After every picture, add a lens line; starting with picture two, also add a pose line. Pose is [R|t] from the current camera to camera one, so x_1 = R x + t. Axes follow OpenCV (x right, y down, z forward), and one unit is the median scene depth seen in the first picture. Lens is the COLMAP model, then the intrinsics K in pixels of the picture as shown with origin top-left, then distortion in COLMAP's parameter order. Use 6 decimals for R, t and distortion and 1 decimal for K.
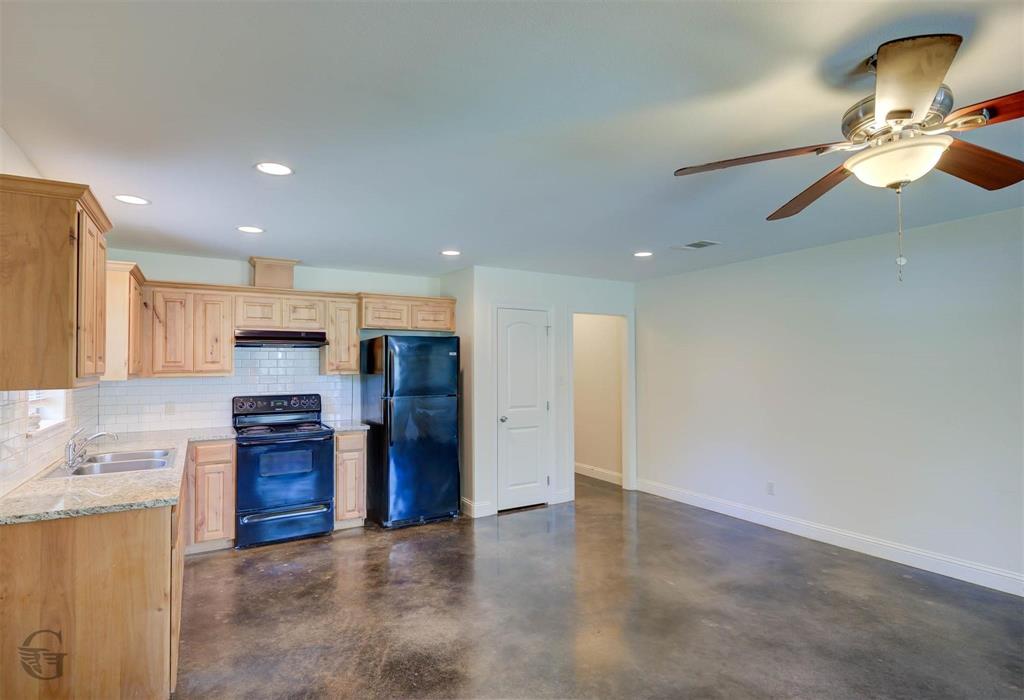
lens RADIAL K [[525.9, 0, 510.6], [0, 525.9, 356.7], [0, 0, 1]] dist [0.003682, -0.000729]
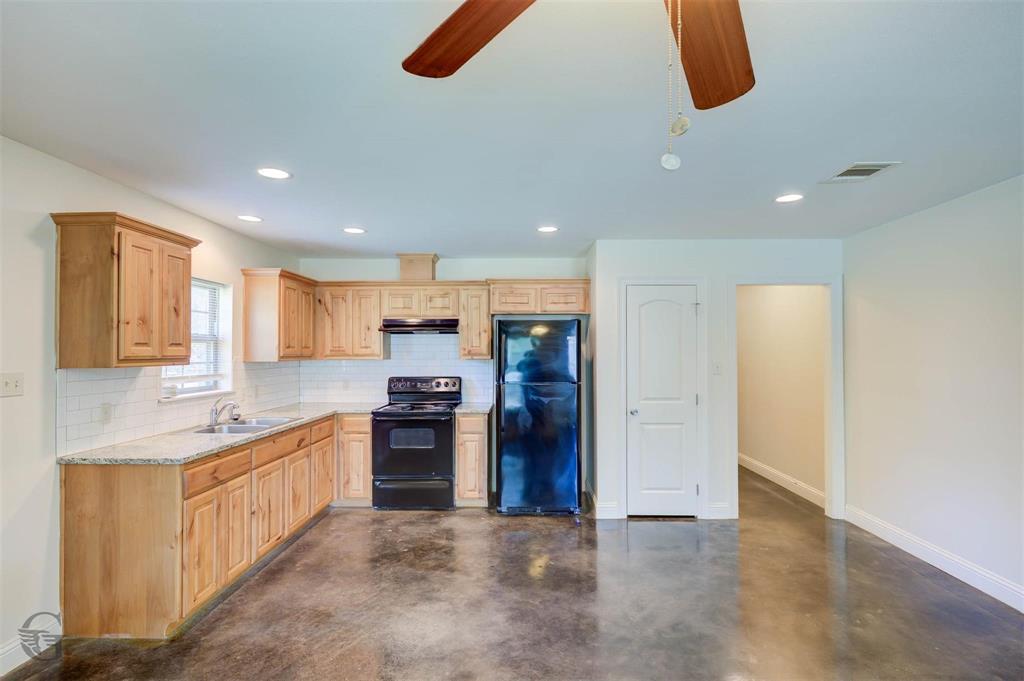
lens RADIAL K [[511.8, 0, 511.6], [0, 511.8, 347.3], [0, 0, 1]] dist [-0.000765, 0.000879]
pose [[0.844704, -0.000995, -0.535232, 0.317670], [0.007066, 0.999932, 0.009292, 0.001981], [0.535187, -0.011631, 0.844654, 0.203393]]
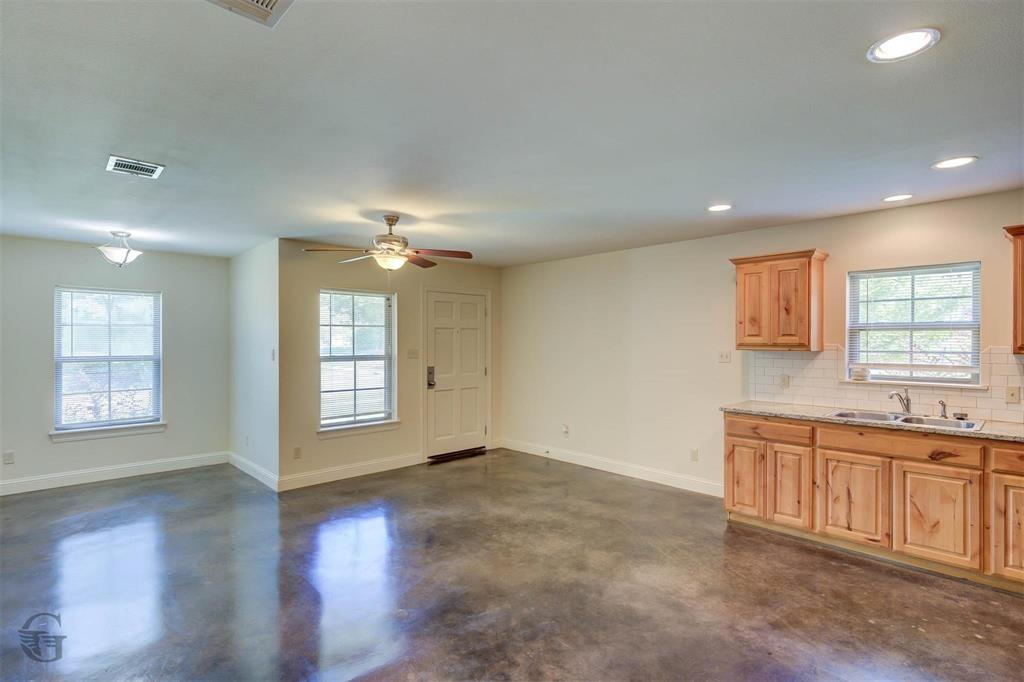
lens RADIAL K [[511.8, 0, 517.7], [0, 511.8, 341.1], [0, 0, 1]] dist [-0.000765, 0.000879]
pose [[-0.976164, 0.005244, -0.216971, 0.248795], [0.008443, 0.999869, -0.013815, 0.020580], [0.216870, -0.015318, -0.976080, 1.320586]]
